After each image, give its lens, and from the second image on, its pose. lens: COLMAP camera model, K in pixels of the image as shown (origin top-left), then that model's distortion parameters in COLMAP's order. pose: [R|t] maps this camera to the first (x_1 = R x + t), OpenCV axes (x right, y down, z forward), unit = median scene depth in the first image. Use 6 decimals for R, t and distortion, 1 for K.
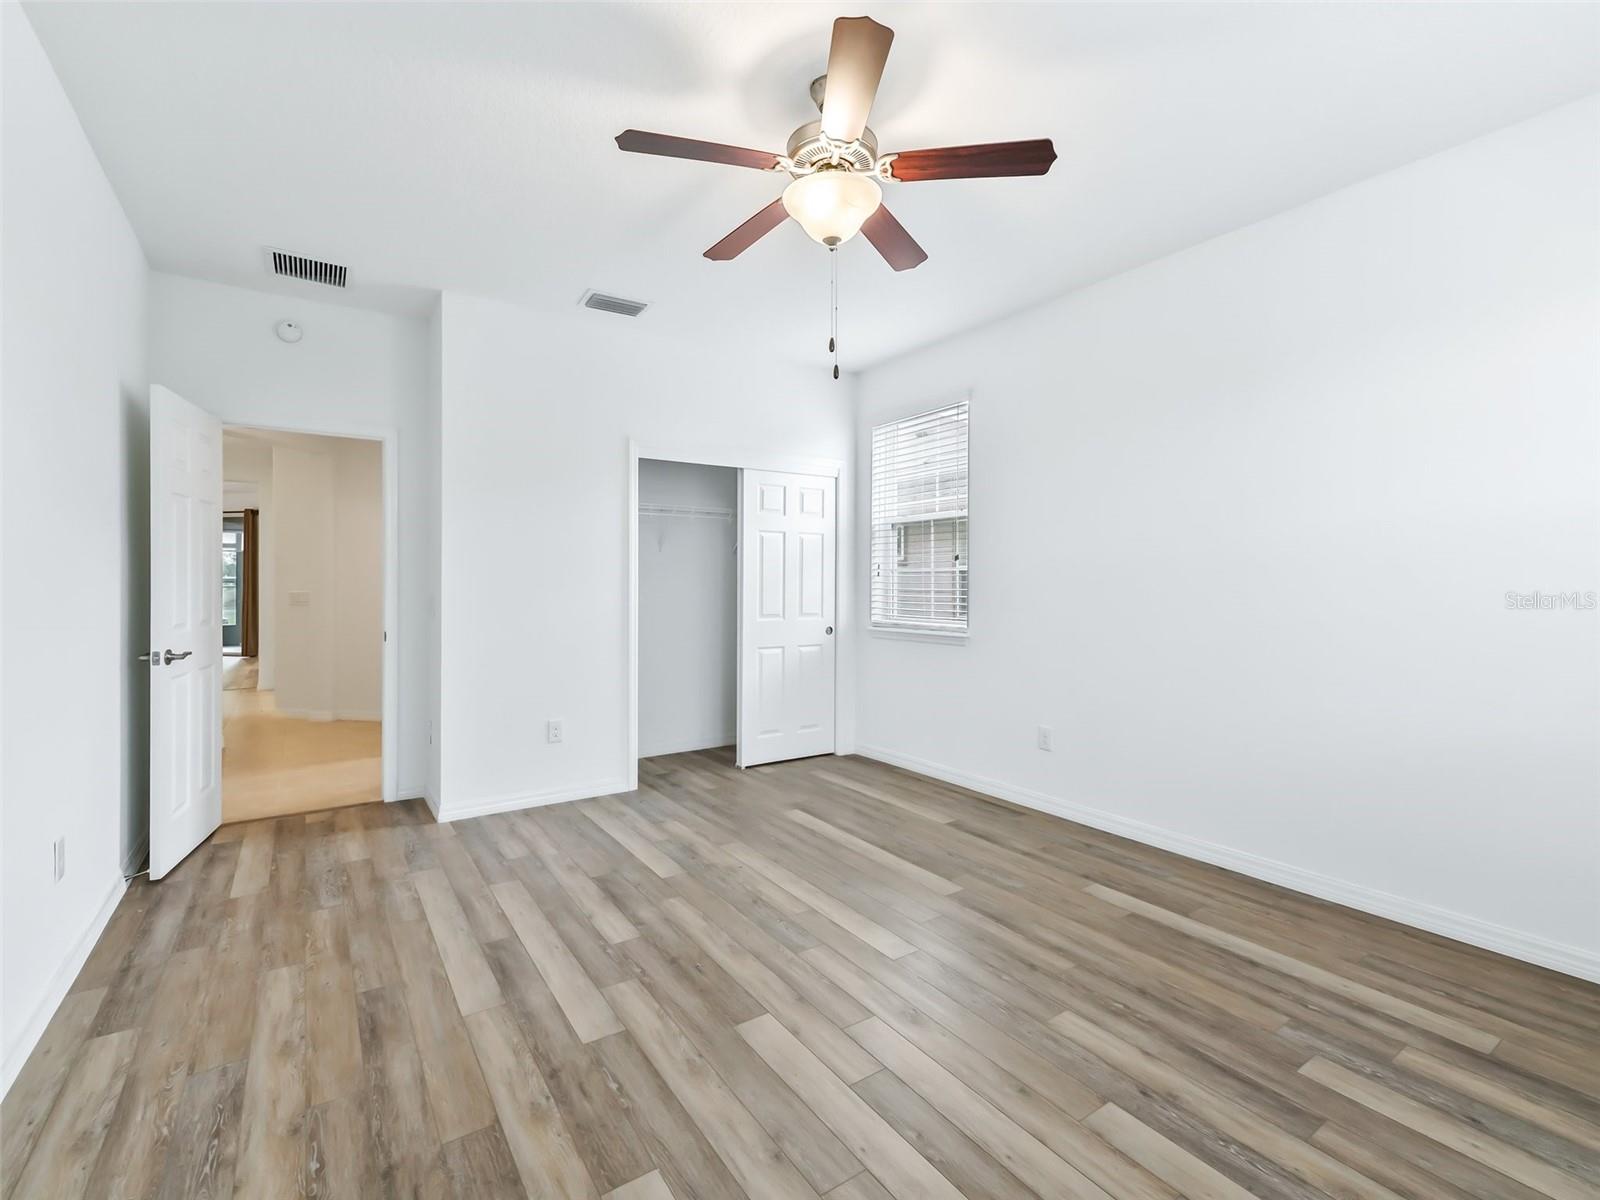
lens RADIAL K [[729.5, 0, 800.7], [0, 729.5, 591.4], [0, 0, 1]] dist [0.011556, -0.002691]
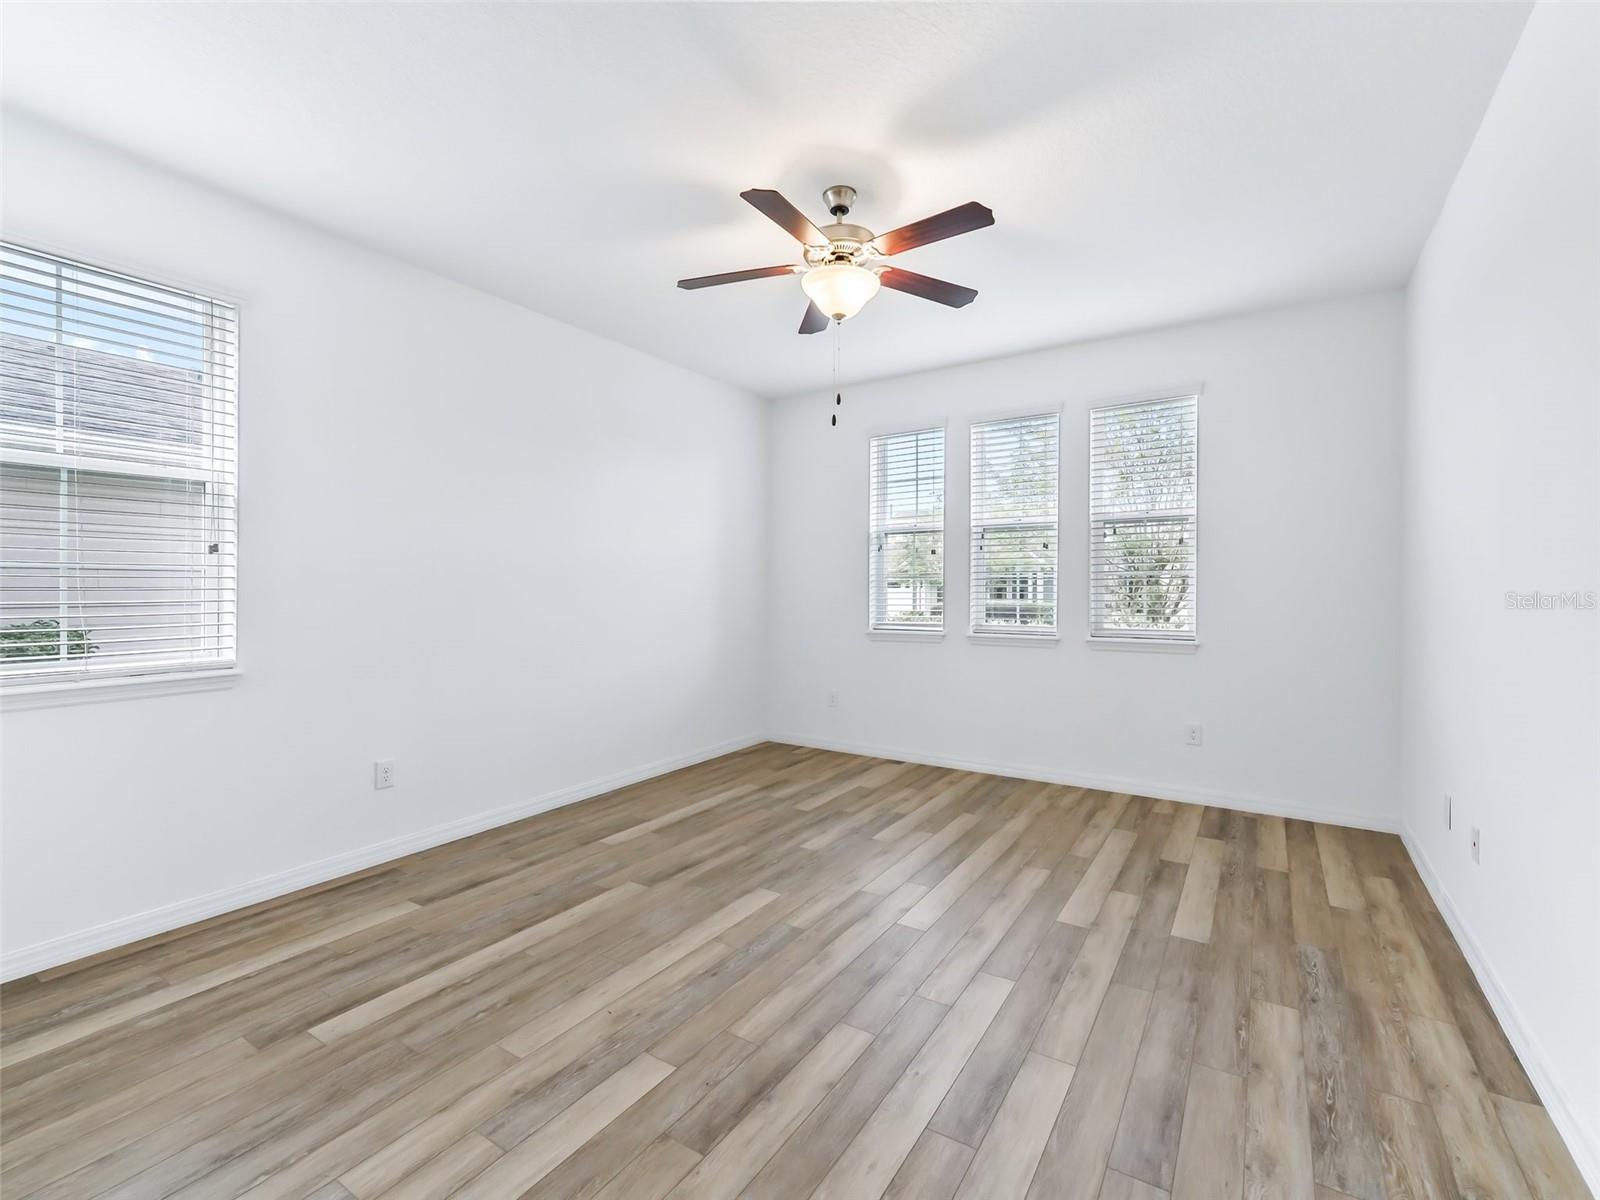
lens RADIAL K [[729.5, 0, 790.3], [0, 729.5, 594.8], [0, 0, 1]] dist [0.011556, -0.002691]
pose [[-0.387590, -0.008924, 0.921788, -0.944158], [0.013729, 0.999786, 0.015452, -0.016668], [-0.921729, 0.018644, -0.387385, 1.363864]]
